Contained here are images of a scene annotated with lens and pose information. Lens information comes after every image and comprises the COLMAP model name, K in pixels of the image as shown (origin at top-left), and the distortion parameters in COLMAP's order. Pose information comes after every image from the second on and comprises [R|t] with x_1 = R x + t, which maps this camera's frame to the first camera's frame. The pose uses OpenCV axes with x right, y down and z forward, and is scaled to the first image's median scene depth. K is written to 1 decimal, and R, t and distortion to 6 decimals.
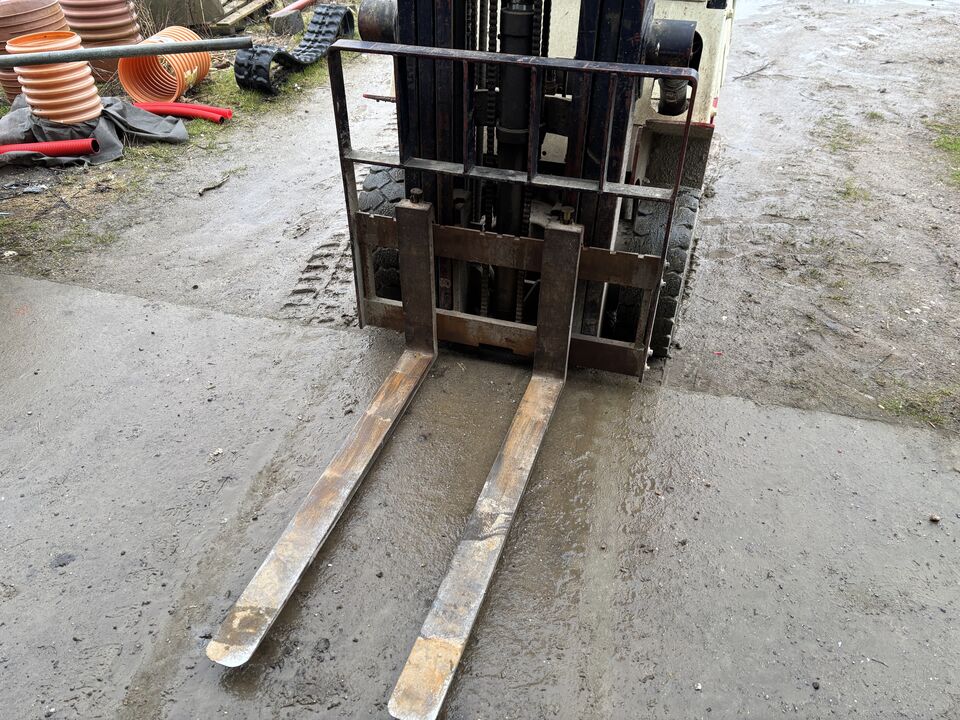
lens RADIAL K [[727.2, 0, 484.6], [0, 727.2, 365.7], [0, 0, 1]] dist [0.062940, -0.080136]
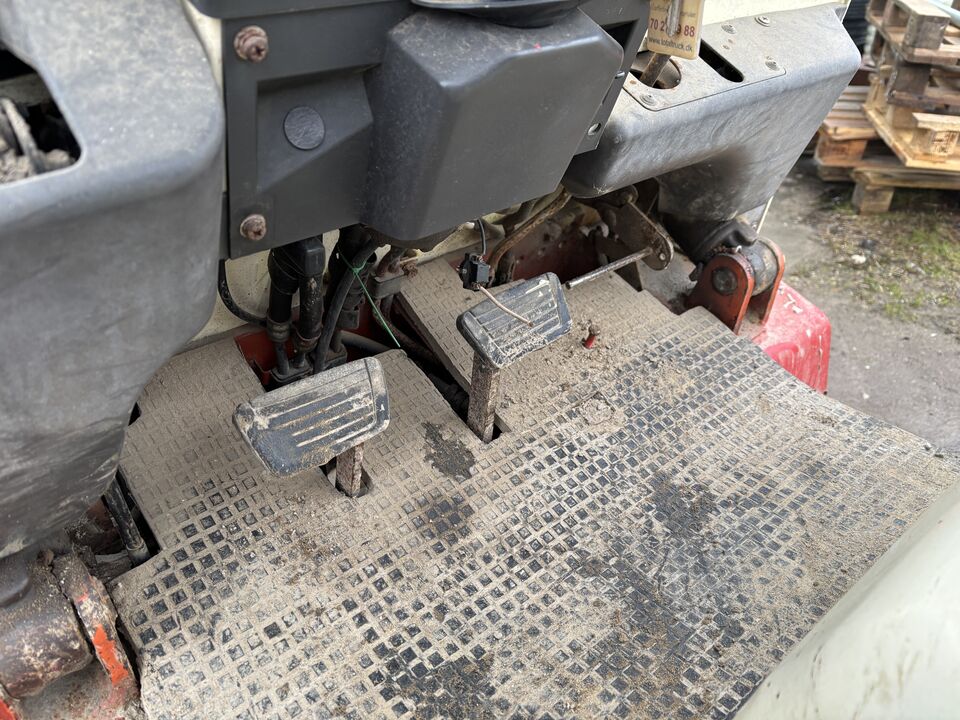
lens RADIAL K [[727.2, 0, 484.6], [0, 727.2, 365.7], [0, 0, 1]] dist [0.062940, -0.080136]
pose [[-0.555193, 0.437020, -0.707654, 0.289894], [-0.485806, 0.520213, 0.702404, -0.544994], [0.675095, 0.733752, -0.076511, 0.986596]]
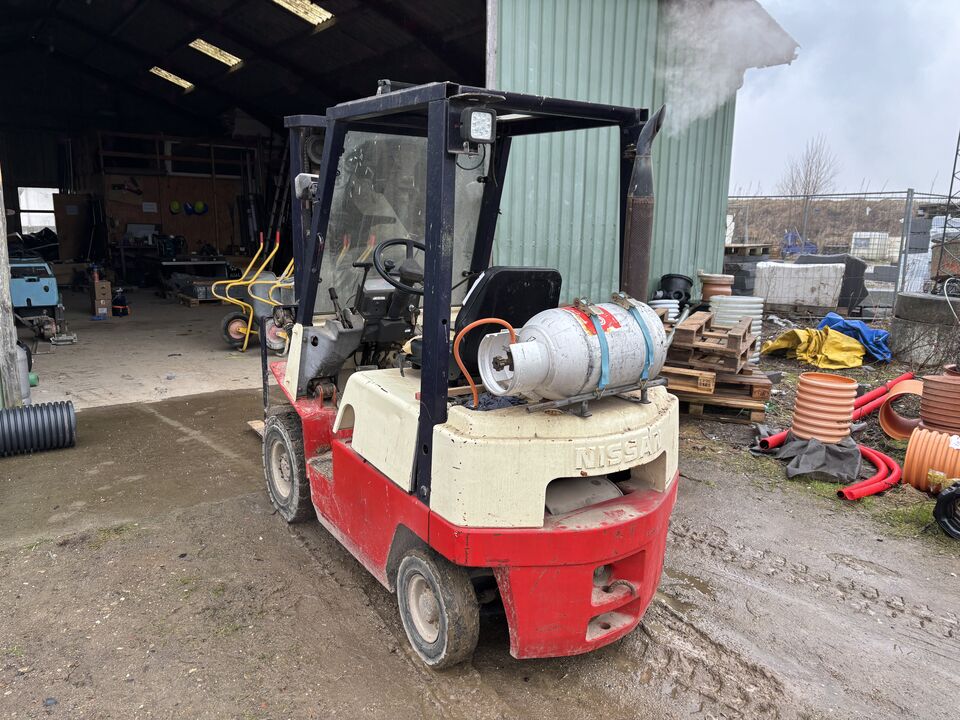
lens RADIAL K [[722.6, 0, 480.3], [0, 722.6, 366.6], [0, 0, 1]] dist [0.061542, -0.064906]
pose [[-0.634262, 0.126382, -0.762719, 1.082889], [-0.483338, 0.705161, 0.518779, -1.190823], [0.603404, 0.697693, -0.386172, 1.601051]]
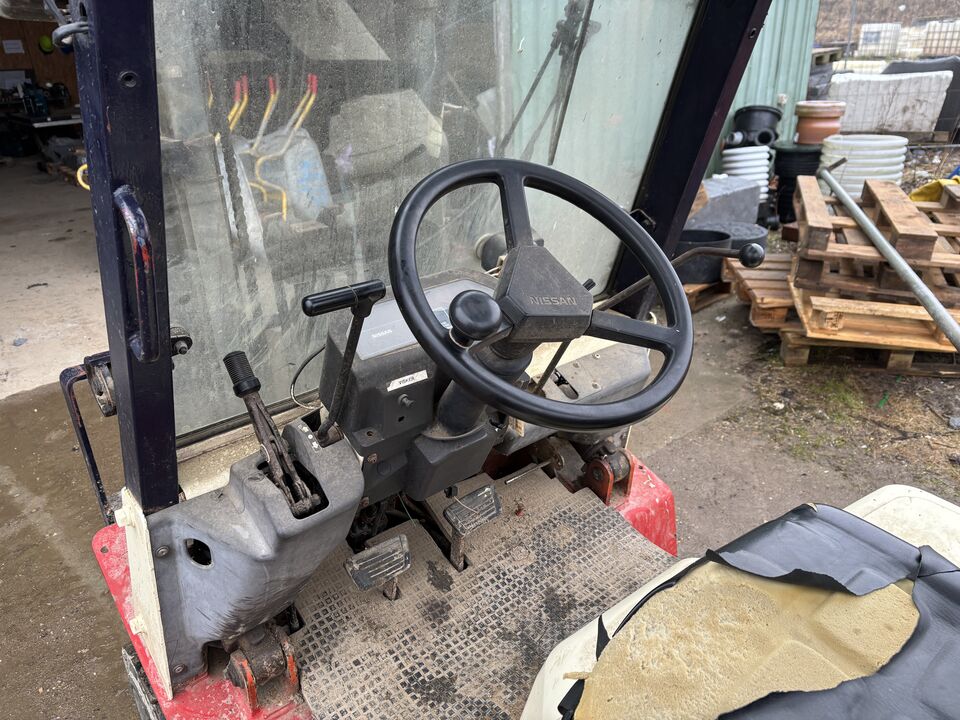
lens RADIAL K [[728.9, 0, 477.6], [0, 728.9, 371.3], [0, 0, 1]] dist [0.032242, -0.044010]
pose [[-0.577003, 0.349708, -0.738086, 0.439287], [-0.462867, 0.604548, 0.648287, -0.772056], [0.672920, 0.715699, -0.186958, 0.991254]]
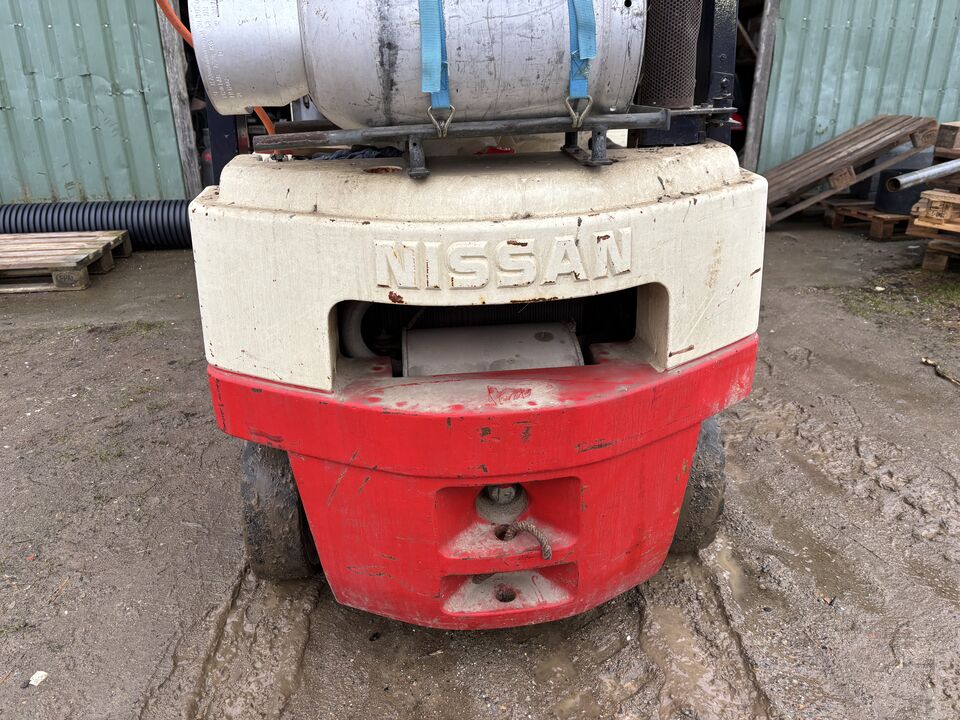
lens RADIAL K [[717.9, 0, 471.0], [0, 717.9, 357.9], [0, 0, 1]] dist [0.070883, -0.072437]
pose [[-0.928511, 0.133849, -0.346342, 0.448661], [-0.222922, 0.545001, 0.808257, -1.028280], [0.296941, 0.827683, -0.476201, 1.668506]]
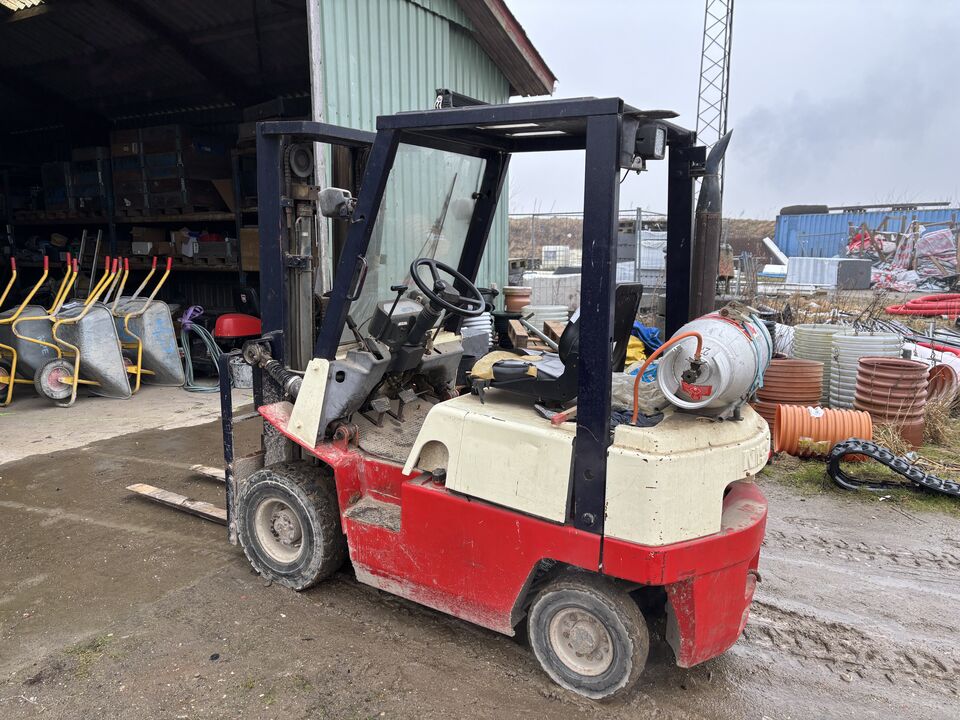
lens RADIAL K [[722.6, 0, 480.3], [0, 722.6, 366.6], [0, 0, 1]] dist [0.061542, -0.064906]
pose [[-0.257825, 0.149598, -0.954540, 1.302274], [-0.581119, 0.765264, 0.276897, -0.862824], [0.771898, 0.626093, -0.110370, 1.176133]]
